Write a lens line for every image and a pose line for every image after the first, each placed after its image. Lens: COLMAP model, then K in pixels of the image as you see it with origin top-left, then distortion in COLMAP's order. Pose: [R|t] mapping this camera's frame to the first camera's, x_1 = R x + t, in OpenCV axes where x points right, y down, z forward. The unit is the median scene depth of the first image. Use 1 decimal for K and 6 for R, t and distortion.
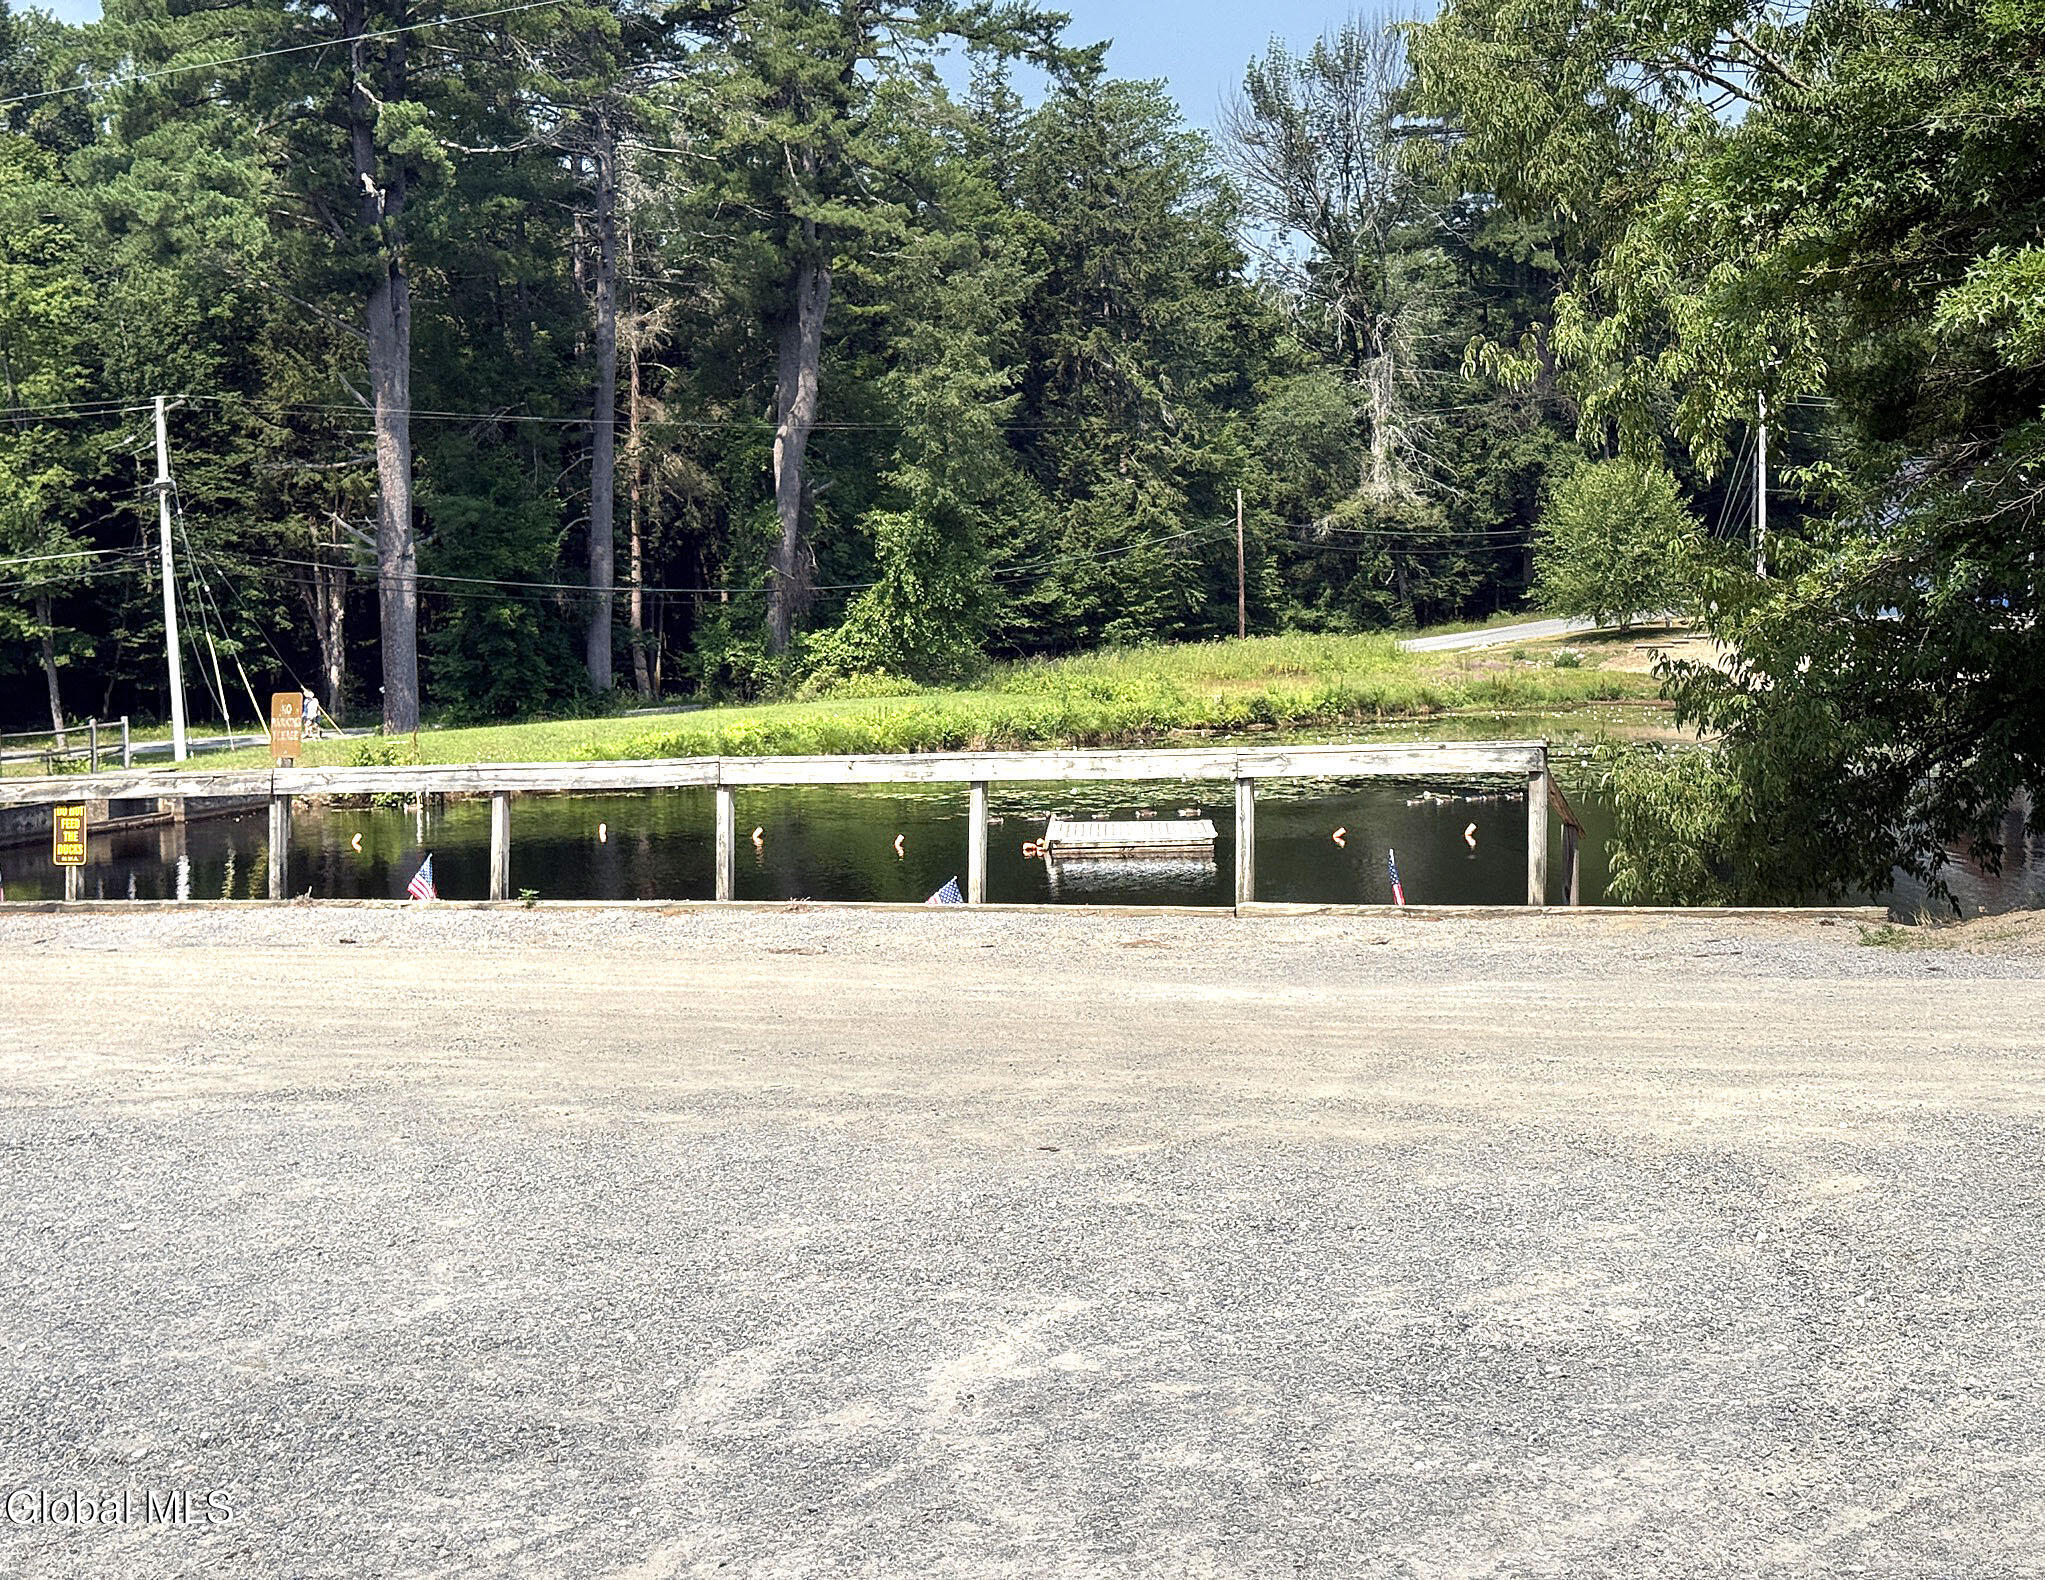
lens RADIAL K [[2860.4, 0, 1014.0], [0, 2860.4, 802.6], [0, 0, 1]] dist [0.109627, 0.000000]
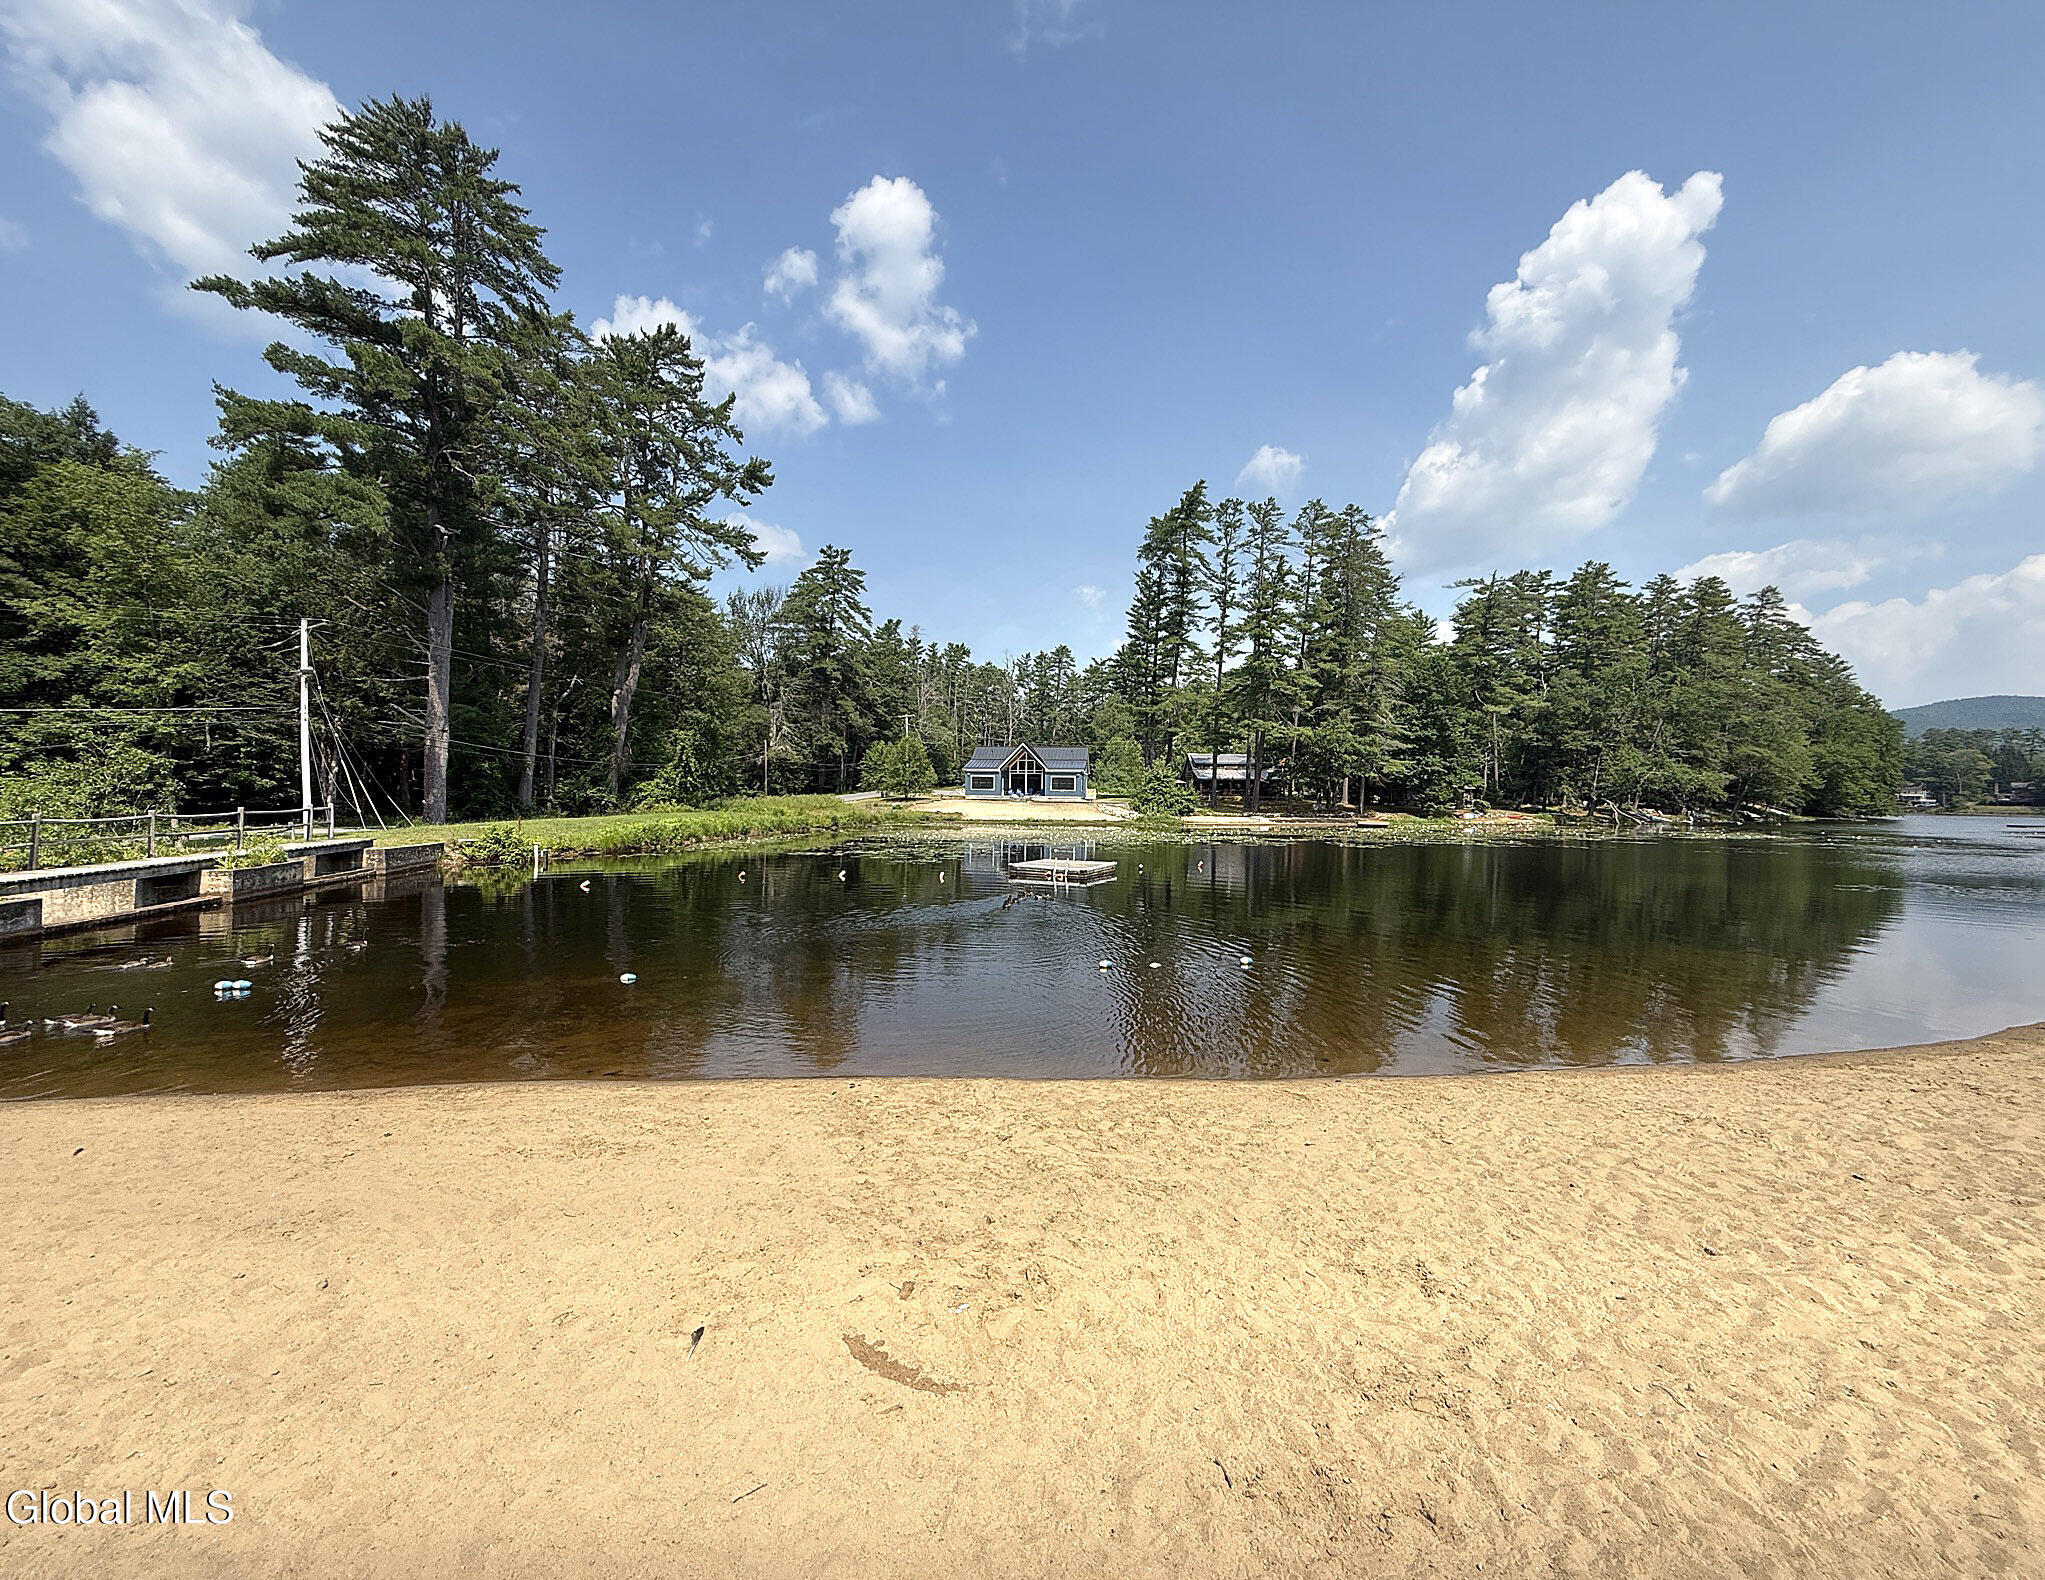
lens RADIAL K [[818.6, 0, 1012.4], [0, 818.6, 794.1], [0, 0, 1]] dist [0.004683, 0.000337]
pose [[0.849803, 0.031188, 0.526176, -0.158419], [0.010707, 0.997021, -0.076388, 0.000115], [-0.526991, 0.070548, 0.846938, 0.321572]]
